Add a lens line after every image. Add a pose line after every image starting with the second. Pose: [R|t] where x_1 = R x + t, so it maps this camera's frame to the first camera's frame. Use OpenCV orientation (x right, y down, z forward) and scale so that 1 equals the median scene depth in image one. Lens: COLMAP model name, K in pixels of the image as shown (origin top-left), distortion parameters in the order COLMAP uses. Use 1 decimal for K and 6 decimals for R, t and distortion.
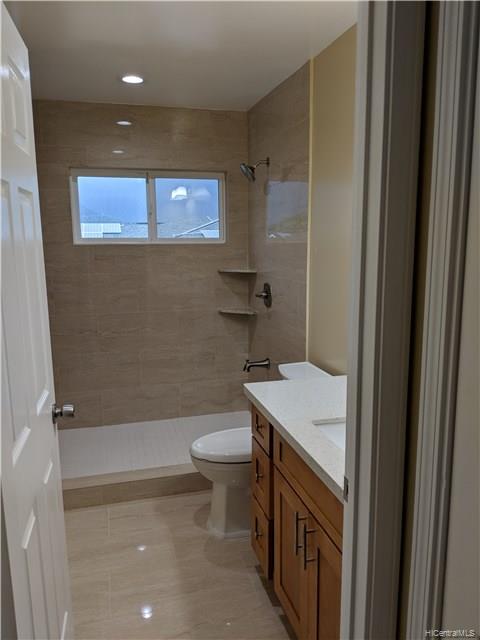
lens RADIAL K [[517.6, 0, 240.0], [0, 517.6, 319.6], [0, 0, 1]] dist [0.068774, -0.097181]
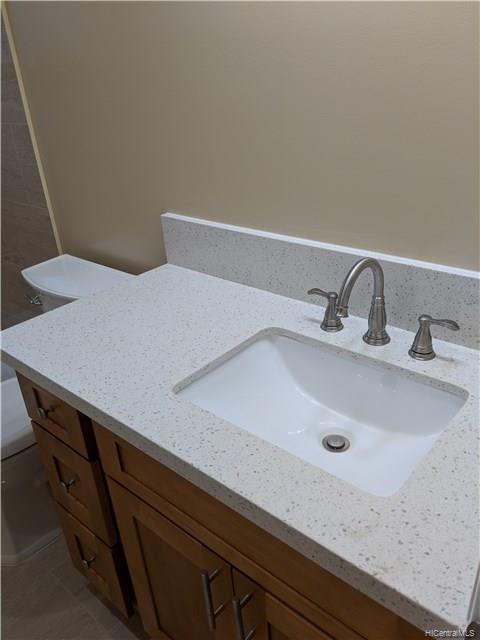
lens RADIAL K [[517.6, 0, 240.2], [0, 517.6, 319.2], [0, 0, 1]] dist [0.068774, -0.097181]
pose [[0.836751, -0.290597, 0.464113, -0.016287], [0.158463, 0.939804, 0.302750, -0.008448], [-0.524154, -0.179781, 0.832431, 0.421757]]
